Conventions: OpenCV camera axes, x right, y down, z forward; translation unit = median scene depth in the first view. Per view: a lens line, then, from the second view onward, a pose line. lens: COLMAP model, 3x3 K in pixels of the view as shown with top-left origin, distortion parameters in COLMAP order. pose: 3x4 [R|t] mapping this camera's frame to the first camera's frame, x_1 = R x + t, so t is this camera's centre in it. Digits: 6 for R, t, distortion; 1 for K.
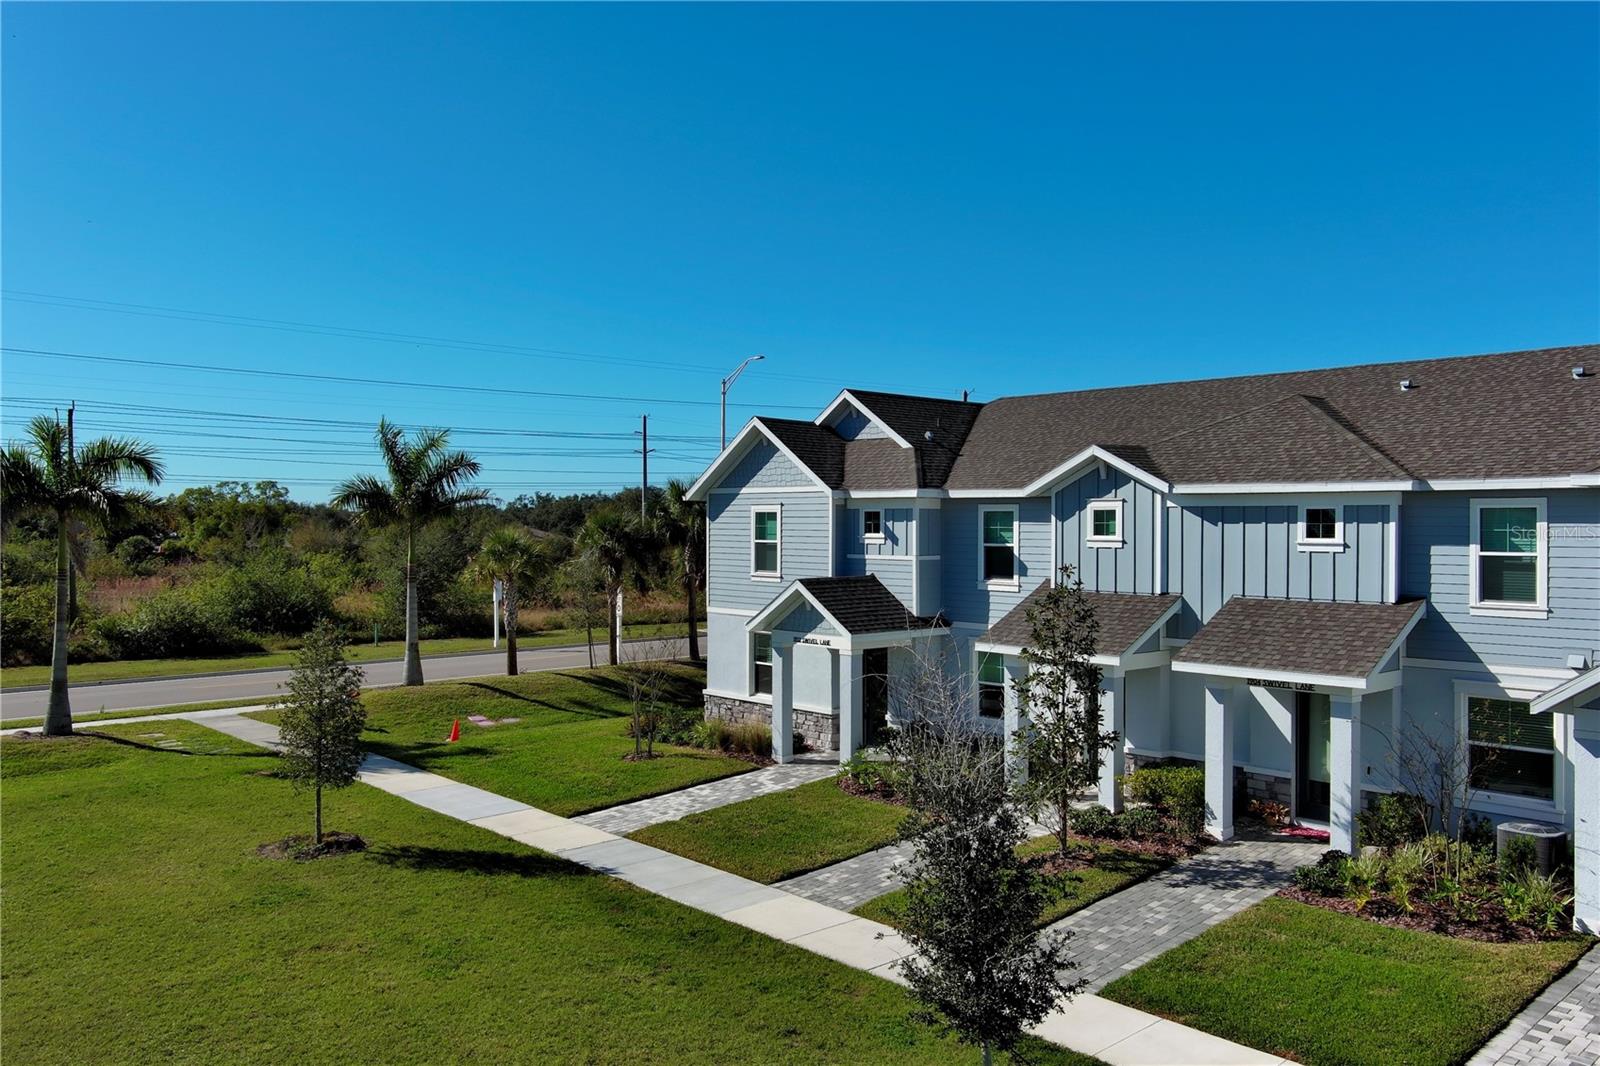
lens RADIAL K [[1271.4, 0, 791.5], [0, 1271.4, 526.4], [0, 0, 1]] dist [0.029942, -0.037403]
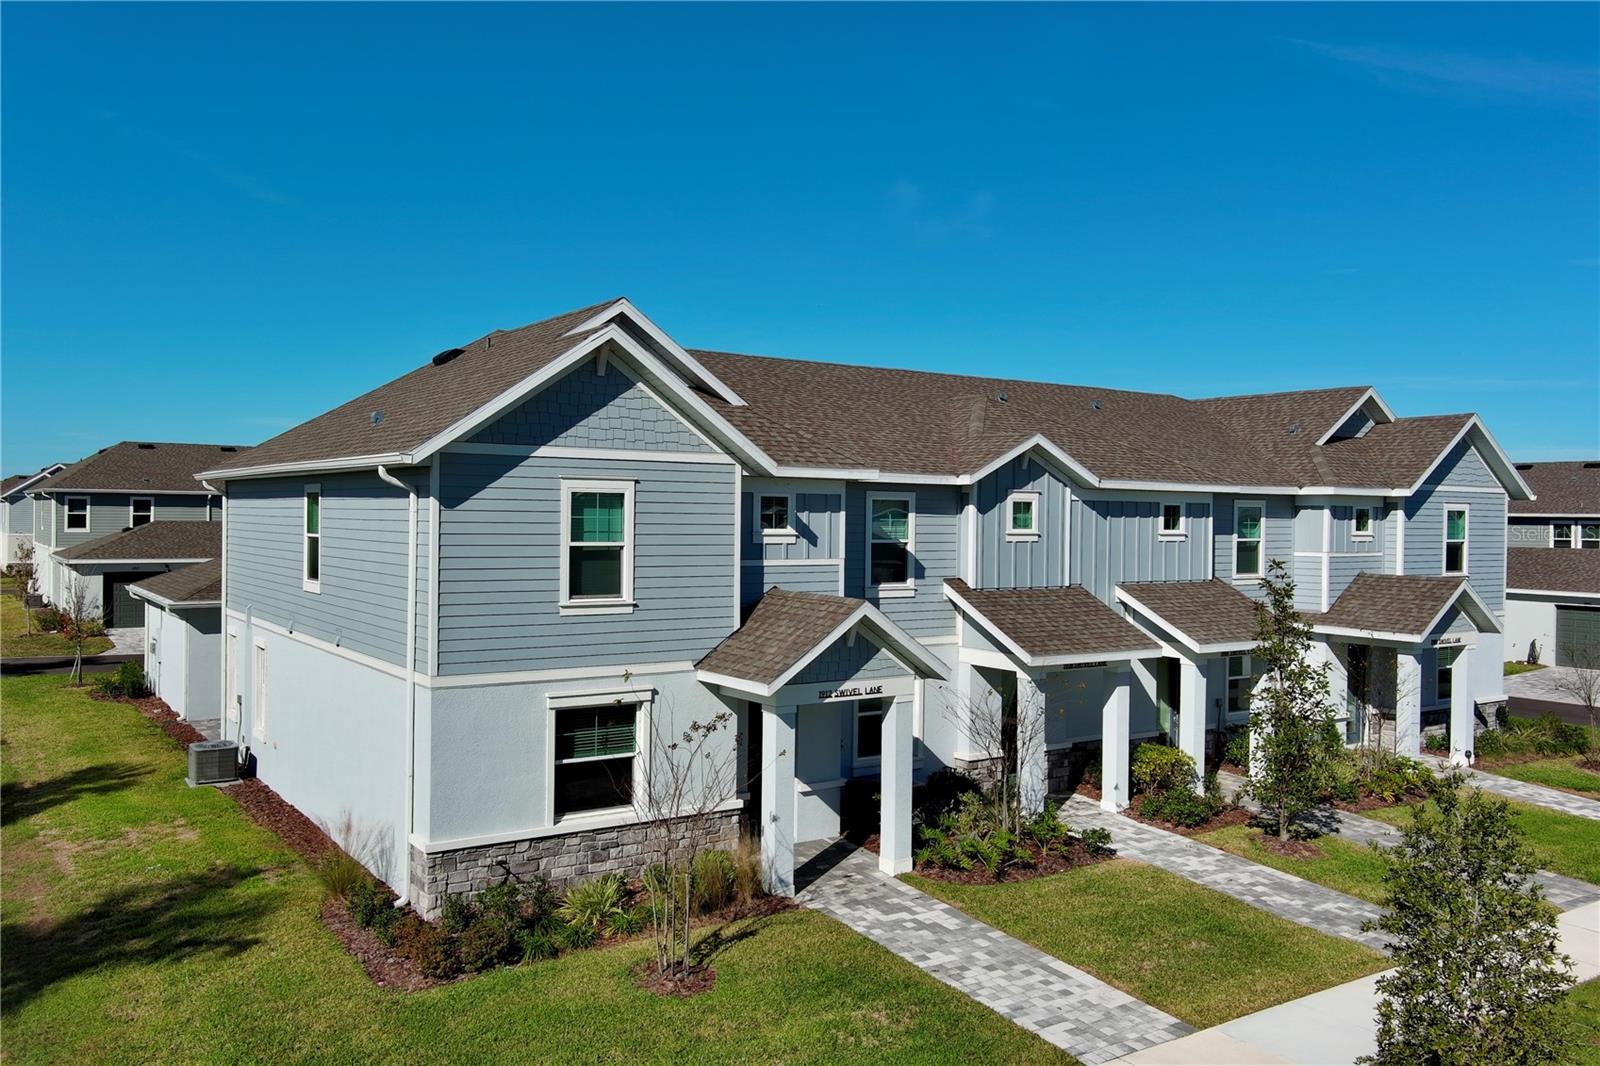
lens RADIAL K [[1271.4, 0, 803.4], [0, 1271.4, 532.4], [0, 0, 1]] dist [0.029942, -0.037403]
pose [[0.128933, -0.015810, 0.991527, -0.738528], [-0.008568, 0.999818, 0.017056, -0.005243], [-0.991616, -0.010694, 0.128774, 1.076282]]
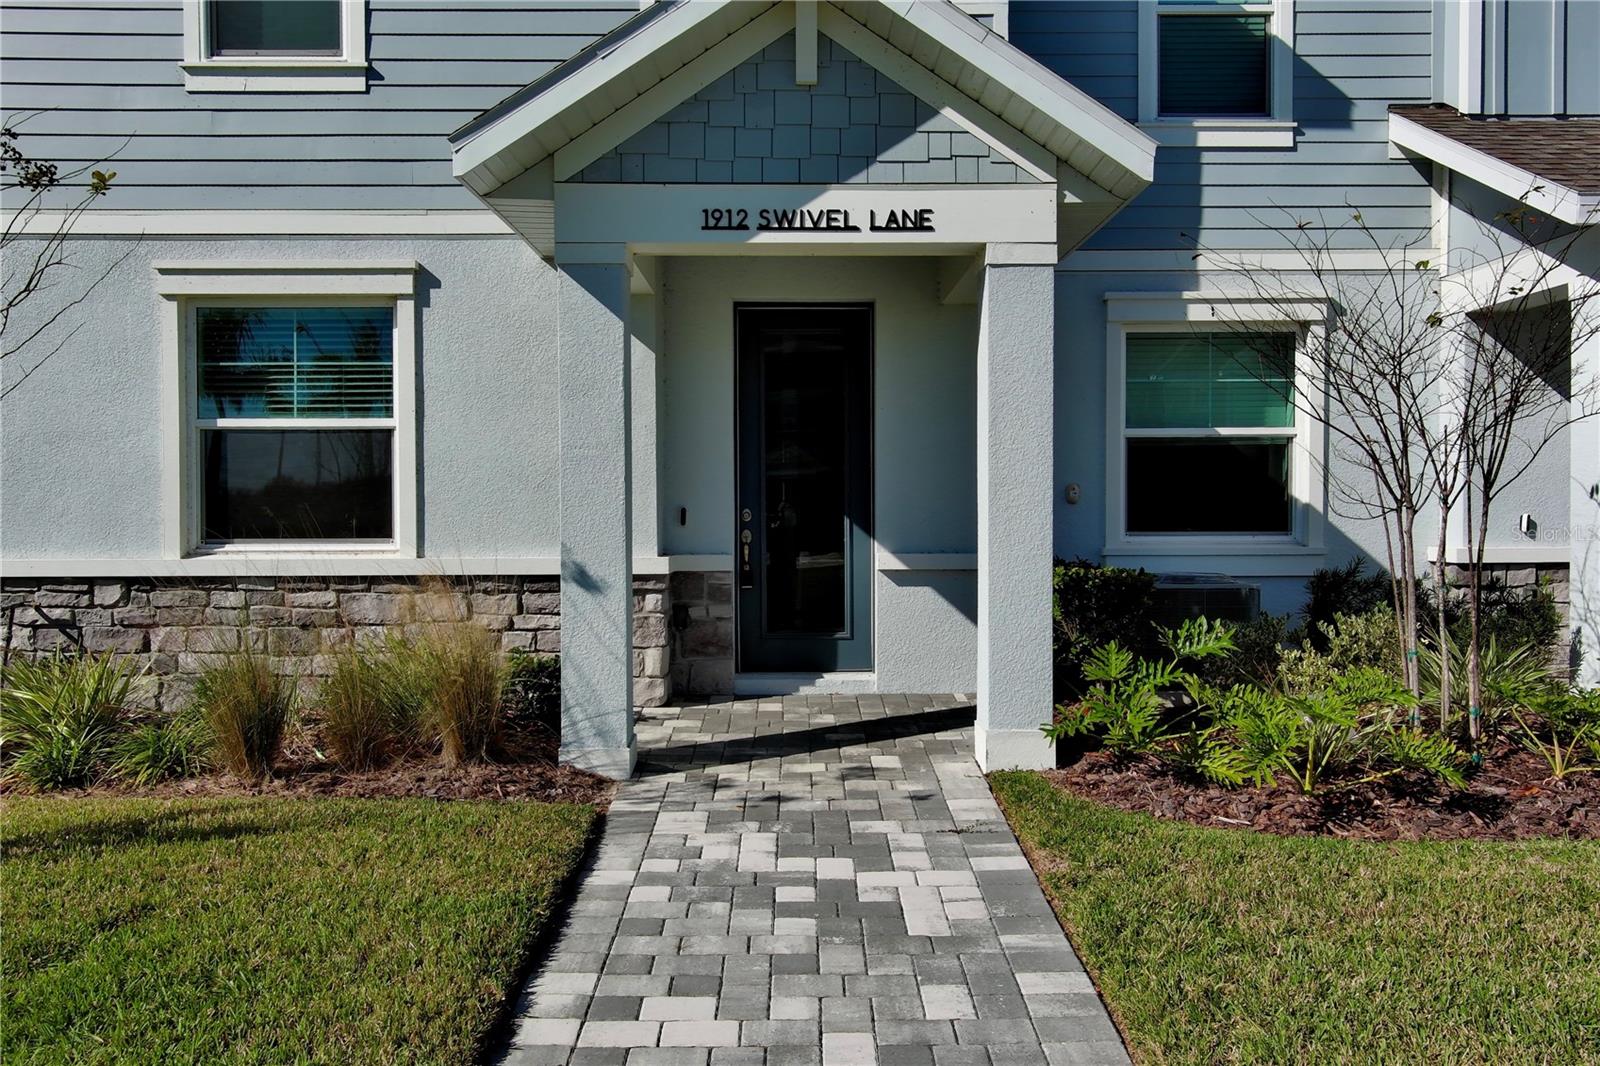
lens RADIAL K [[1271.4, 0, 801.2], [0, 1271.4, 533.3], [0, 0, 1]] dist [0.029942, -0.037403]
pose [[0.665732, -0.020173, 0.745919, -0.181987], [0.007772, 0.999768, 0.020102, 0.162663], [-0.746151, -0.007585, 0.665734, 0.971519]]
